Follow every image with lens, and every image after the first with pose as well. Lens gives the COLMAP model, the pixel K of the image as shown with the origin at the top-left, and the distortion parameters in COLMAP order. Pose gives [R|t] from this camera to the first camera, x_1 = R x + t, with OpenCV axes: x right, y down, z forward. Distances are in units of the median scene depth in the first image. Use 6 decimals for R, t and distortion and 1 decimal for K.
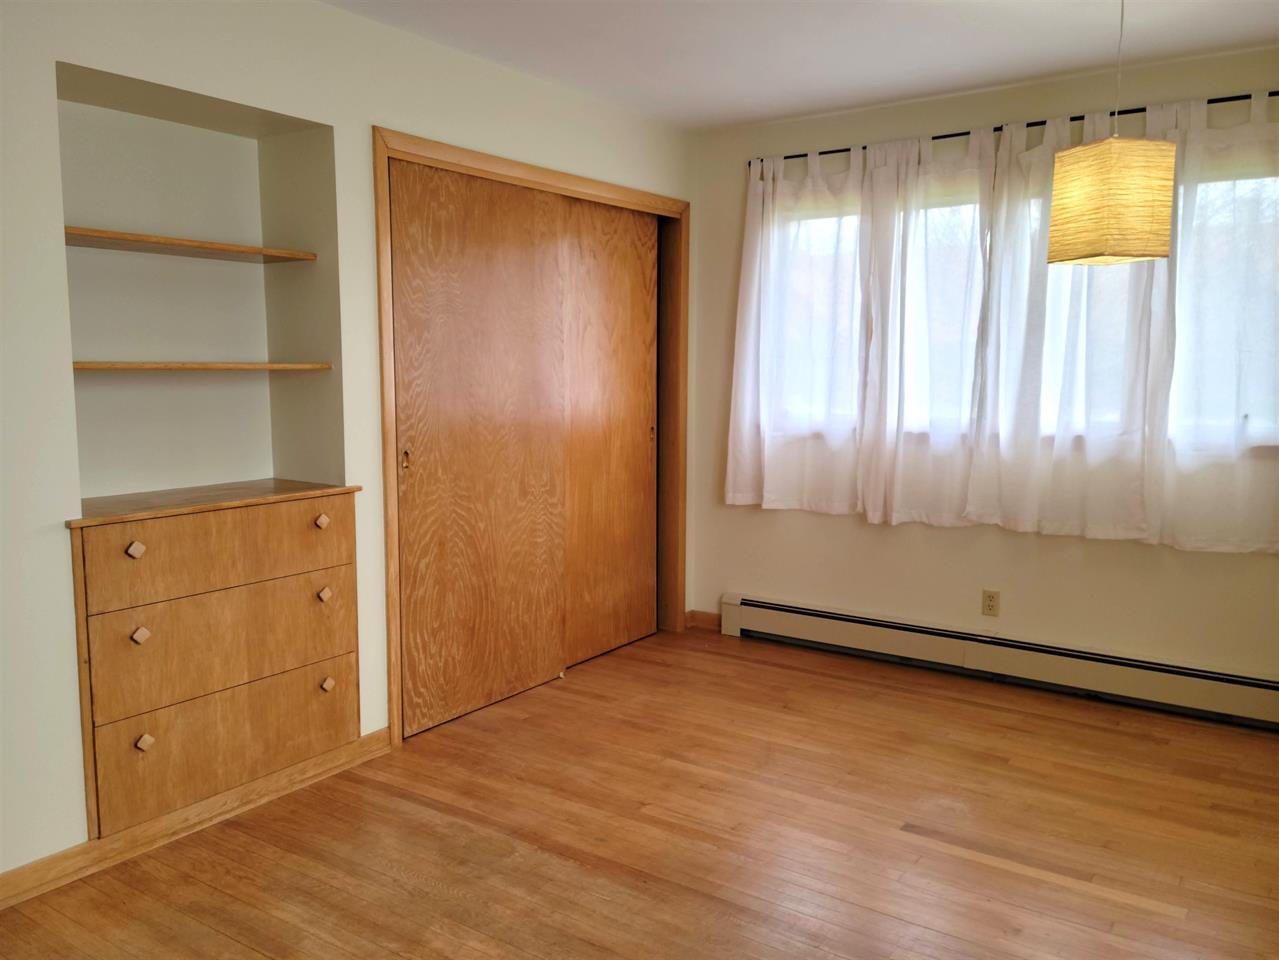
lens RADIAL K [[1018.7, 0, 639.5], [0, 1018.7, 480.0], [0, 0, 1]] dist [-0.004570, -0.000379]
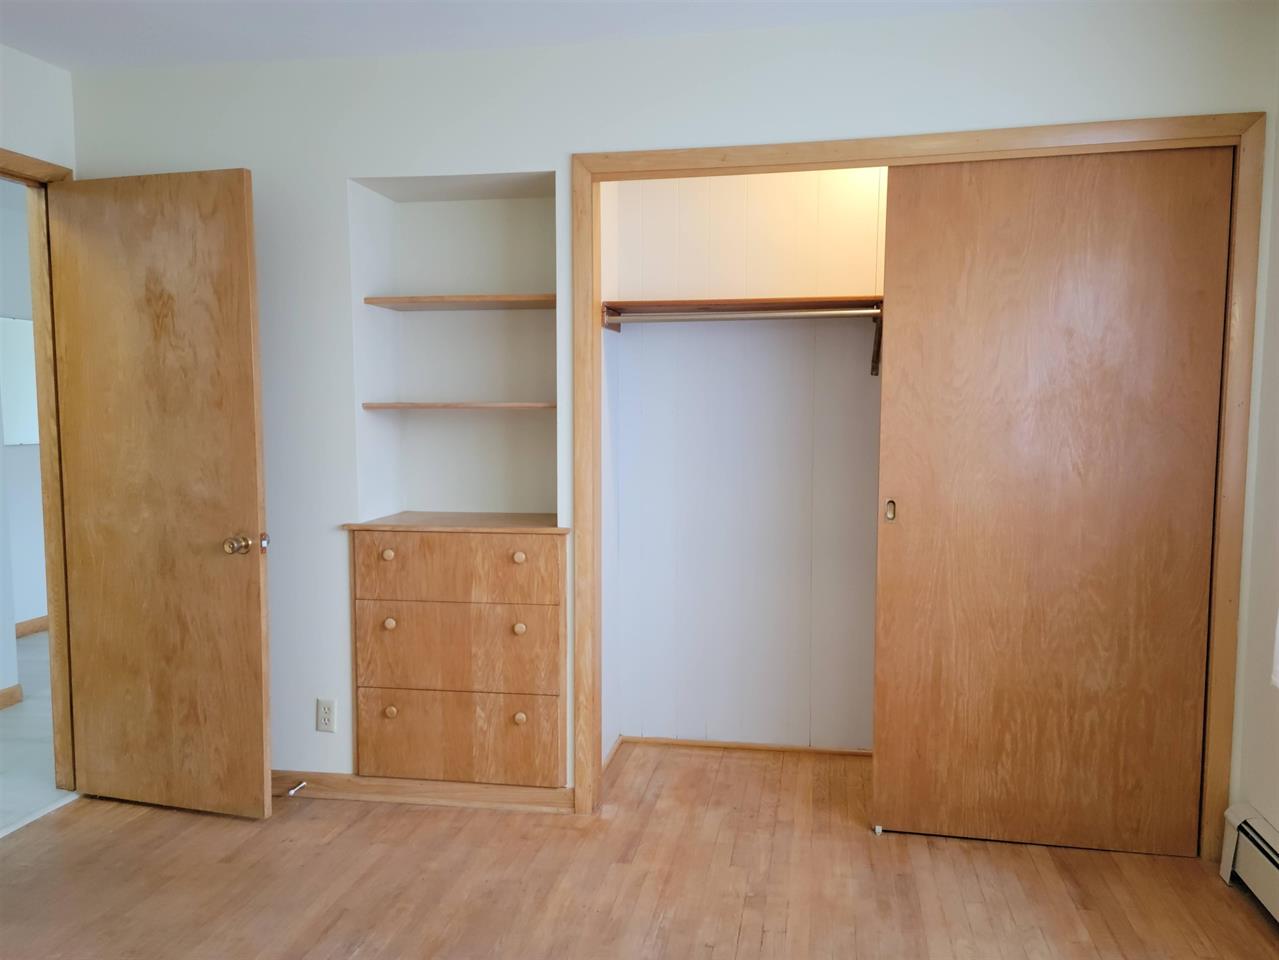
lens RADIAL K [[1018.7, 0, 639.5], [0, 1018.7, 480.0], [0, 0, 1]] dist [-0.004570, -0.000379]
pose [[0.408938, 0.065098, -0.910237, 0.454564], [-0.084063, 0.995899, 0.033458, -0.055886], [0.908682, 0.062835, 0.412733, 0.469970]]
